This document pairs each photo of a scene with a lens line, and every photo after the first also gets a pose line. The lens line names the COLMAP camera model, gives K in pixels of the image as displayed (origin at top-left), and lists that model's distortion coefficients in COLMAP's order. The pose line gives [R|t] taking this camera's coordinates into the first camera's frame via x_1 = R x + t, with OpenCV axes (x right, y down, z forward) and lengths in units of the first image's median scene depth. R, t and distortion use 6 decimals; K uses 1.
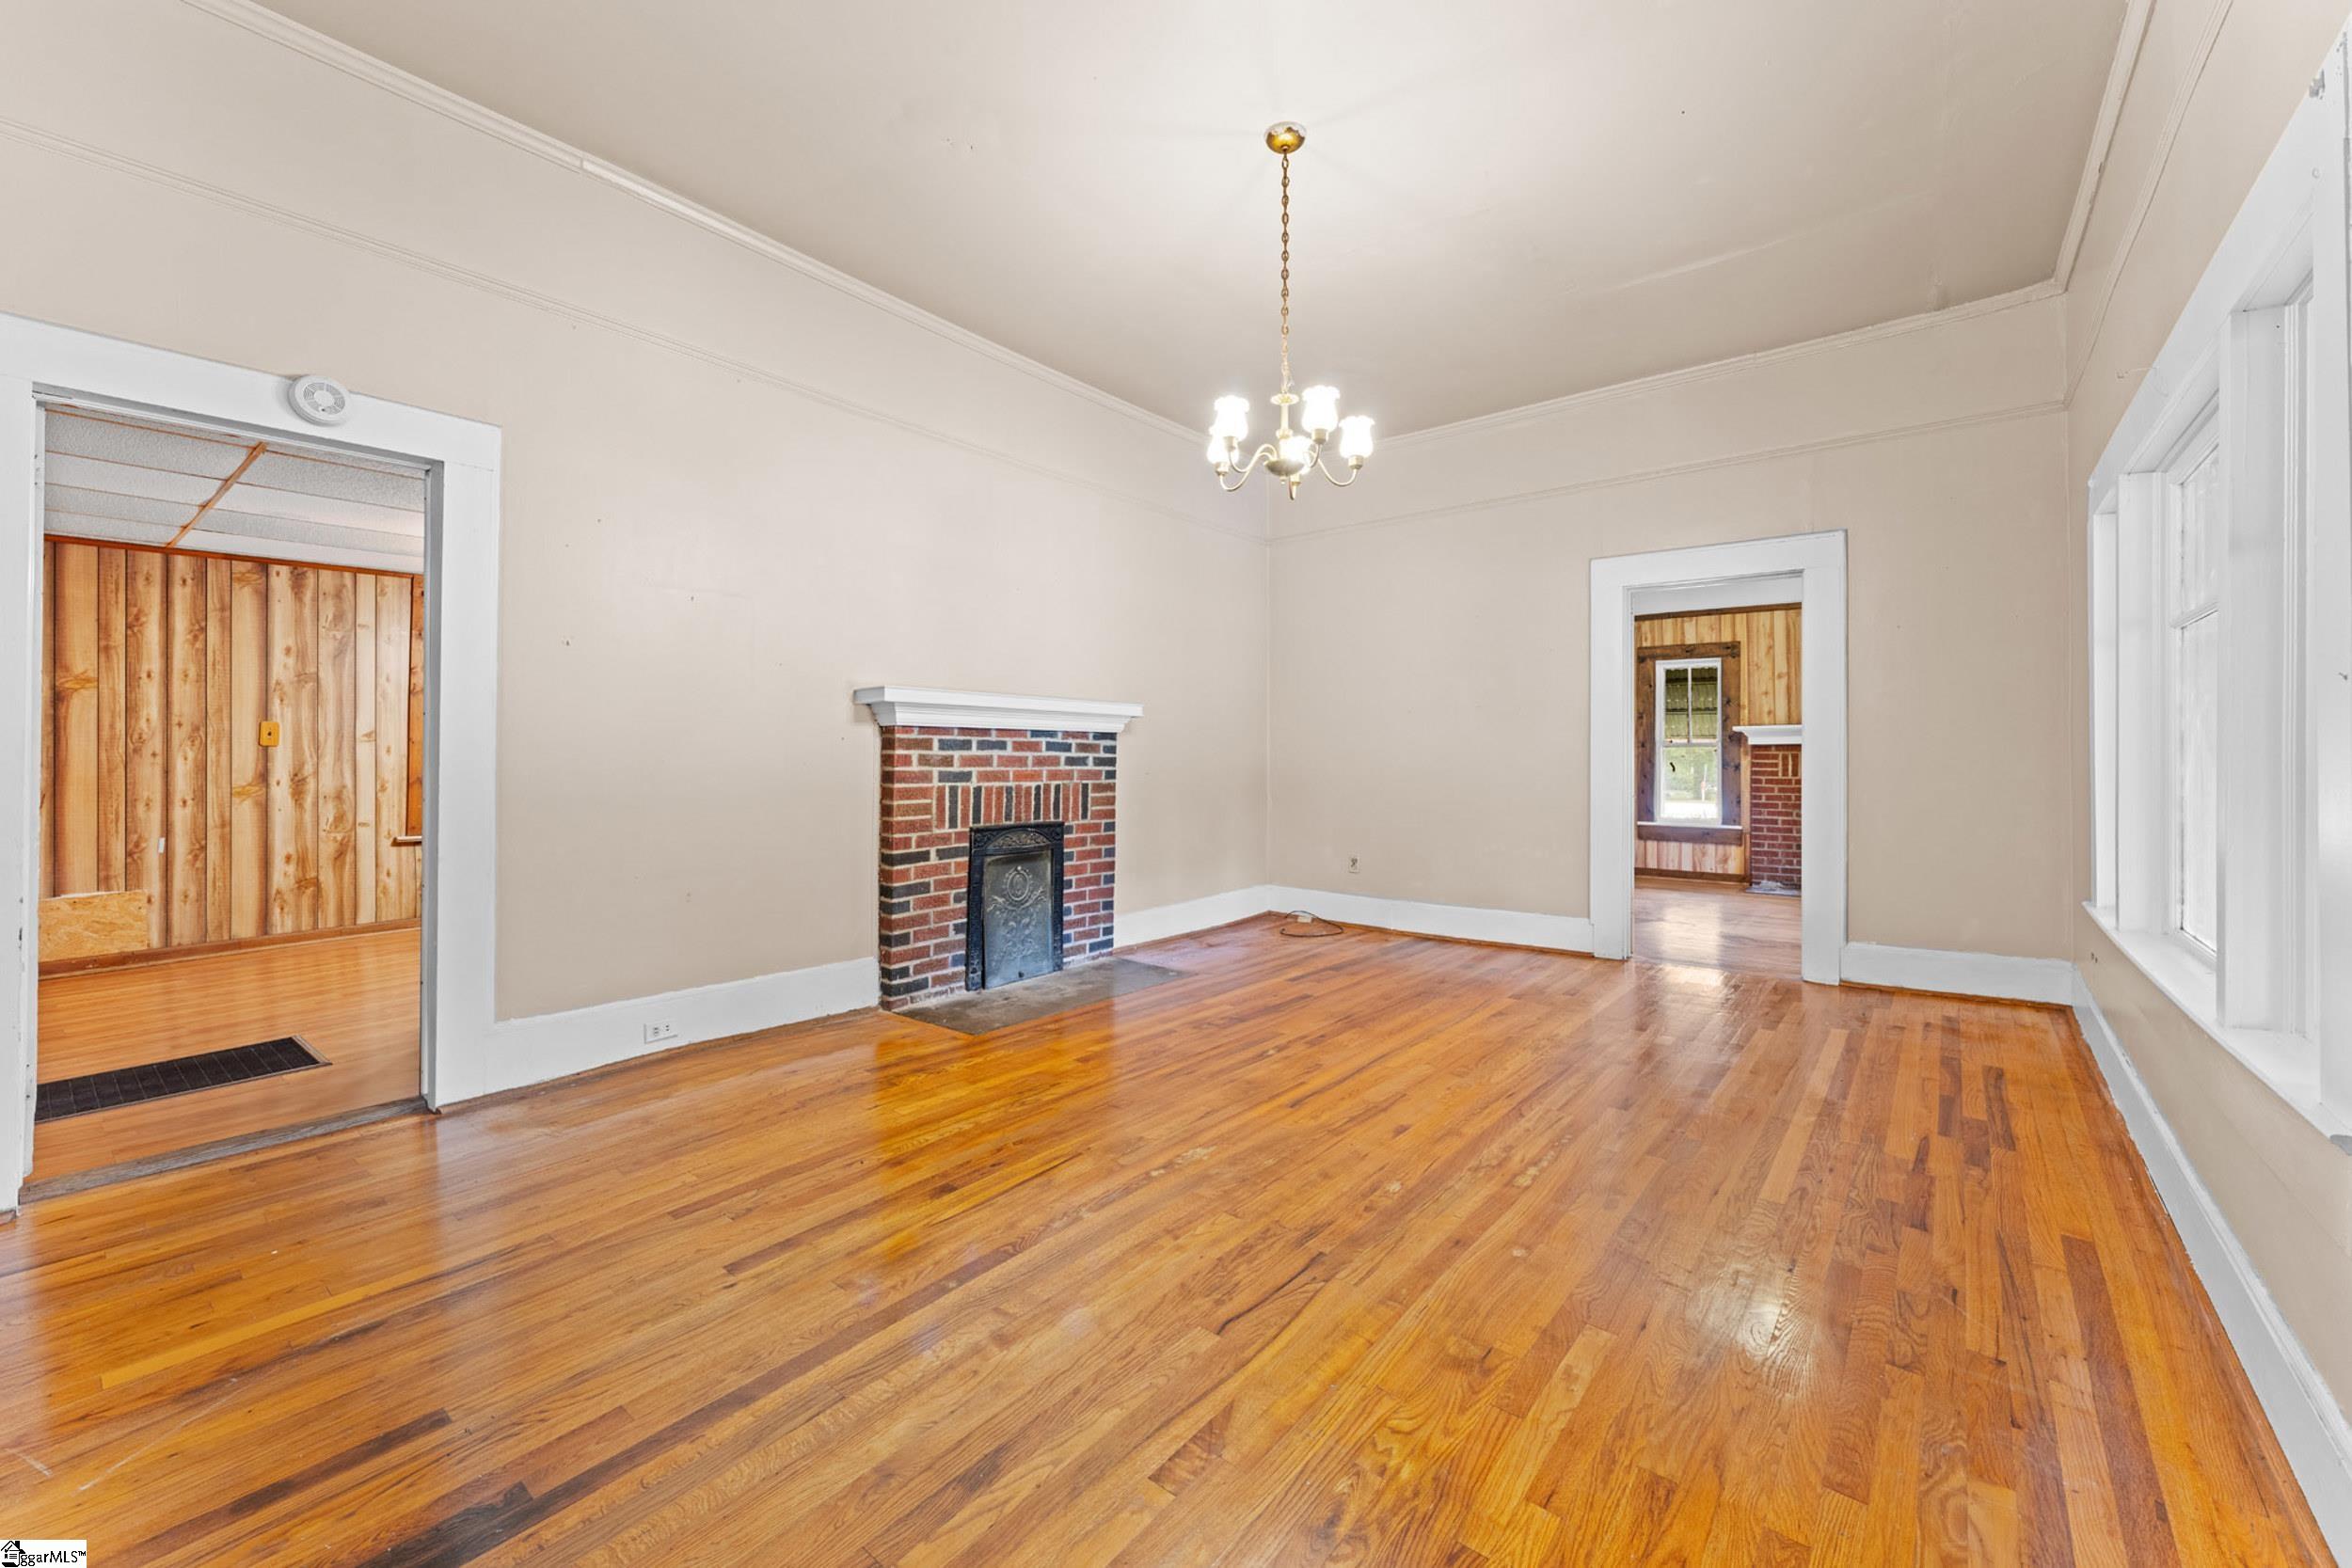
lens RADIAL K [[956.9, 0, 1168.9], [0, 956.9, 766.8], [0, 0, 1]] dist [-0.000945, -0.000230]
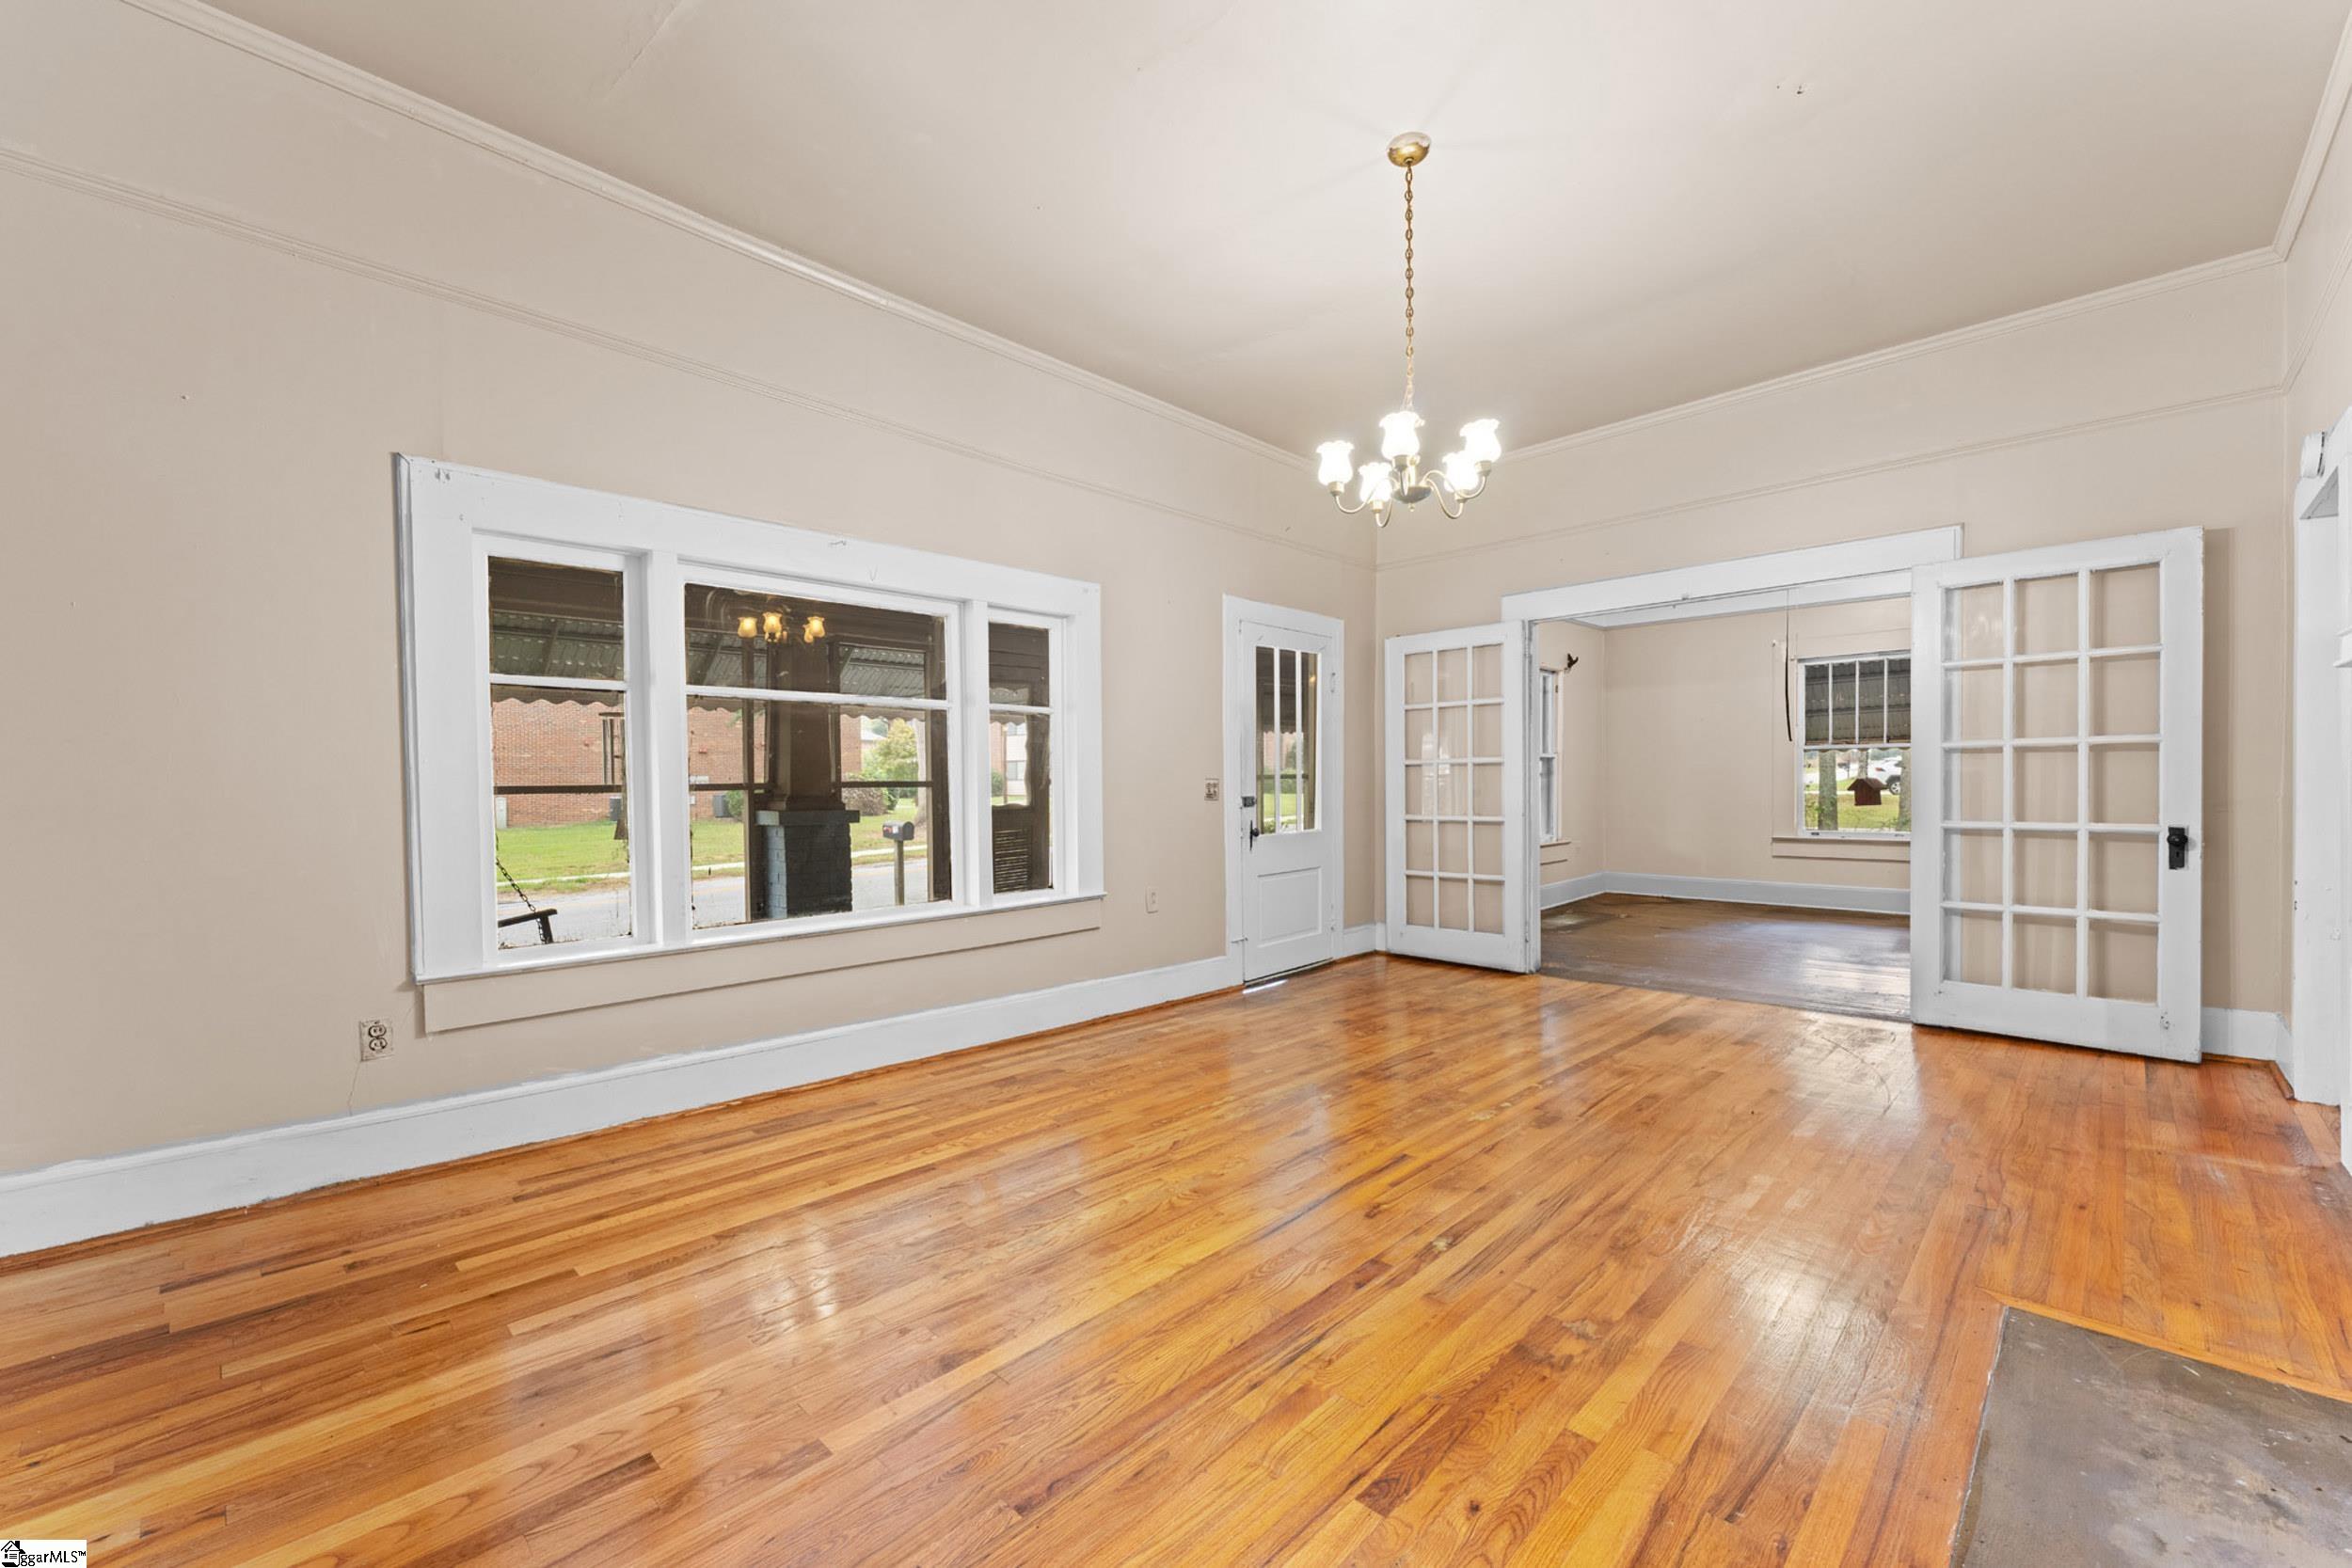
lens RADIAL K [[956.9, 0, 1167.0], [0, 956.9, 796.2], [0, 0, 1]] dist [-0.000945, -0.000230]
pose [[-0.995541, 0.005334, 0.094184, 0.224657], [0.007886, 0.999611, 0.026745, -0.027713], [-0.094004, 0.027369, -0.995196, 1.615299]]
